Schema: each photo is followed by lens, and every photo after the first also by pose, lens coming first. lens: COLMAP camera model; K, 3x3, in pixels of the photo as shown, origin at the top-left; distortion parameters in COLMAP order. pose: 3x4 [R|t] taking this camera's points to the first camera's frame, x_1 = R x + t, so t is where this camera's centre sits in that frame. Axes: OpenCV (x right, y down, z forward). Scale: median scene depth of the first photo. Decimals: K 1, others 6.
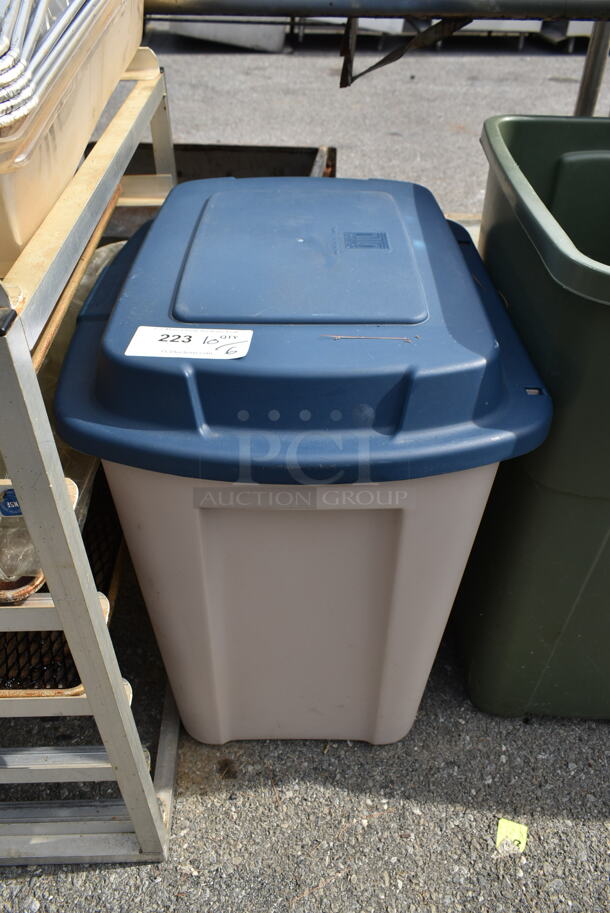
lens RADIAL K [[718.7, 0, 305.8], [0, 718.7, 441.2], [0, 0, 1]] dist [-0.007298, 0.006426]
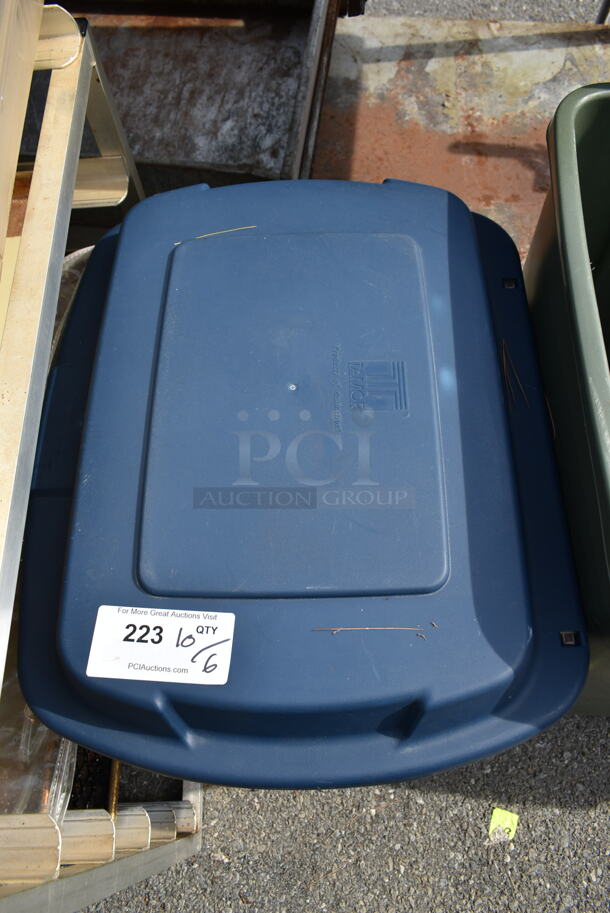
lens RADIAL K [[718.7, 0, 305.1], [0, 718.7, 456.6], [0, 0, 1]] dist [-0.007298, 0.006426]
pose [[0.999087, -0.017522, -0.038954, 0.029981], [0.032856, 0.897999, 0.438770, -0.477353], [0.027292, -0.439649, 0.897755, 0.236608]]
